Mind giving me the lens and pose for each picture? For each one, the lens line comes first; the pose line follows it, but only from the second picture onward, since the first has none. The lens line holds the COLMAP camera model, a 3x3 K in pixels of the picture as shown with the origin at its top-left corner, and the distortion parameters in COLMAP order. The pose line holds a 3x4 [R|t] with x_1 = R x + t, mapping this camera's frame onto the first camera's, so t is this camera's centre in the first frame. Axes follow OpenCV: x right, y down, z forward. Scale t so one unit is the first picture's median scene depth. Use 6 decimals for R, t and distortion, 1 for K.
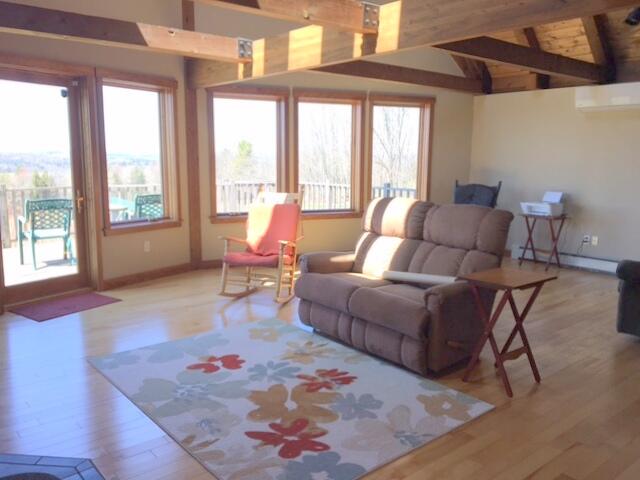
lens RADIAL K [[544.0, 0, 315.3], [0, 544.0, 239.3], [0, 0, 1]] dist [0.059368, -0.078252]
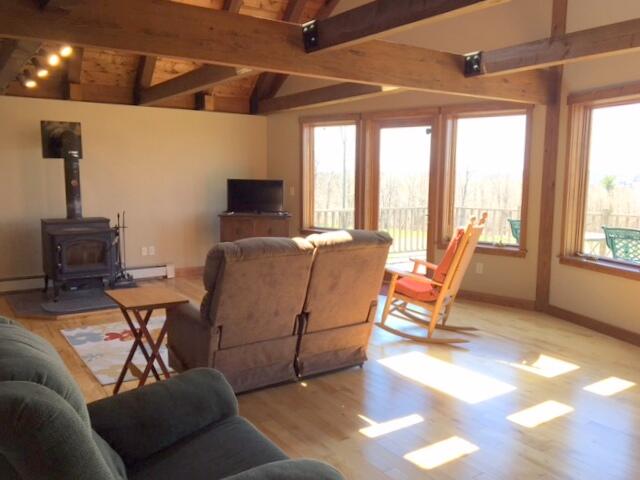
lens RADIAL K [[544.0, 0, 316.4], [0, 544.0, 243.5], [0, 0, 1]] dist [0.059368, -0.078252]
pose [[-0.087026, 0.114514, -0.989602, 1.316672], [-0.167975, 0.977461, 0.127881, -0.202688], [0.981942, 0.177358, -0.065829, 1.367996]]
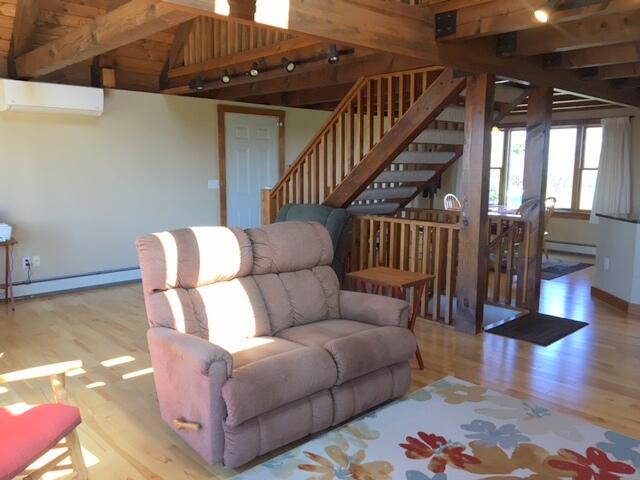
lens RADIAL K [[544.0, 0, 315.7], [0, 544.0, 236.8], [0, 0, 1]] dist [0.059368, -0.078252]
pose [[-0.066115, -0.144172, 0.987341, -0.740371], [0.147455, 0.977231, 0.152570, -0.204552], [-0.986857, 0.155676, -0.043351, 1.202840]]
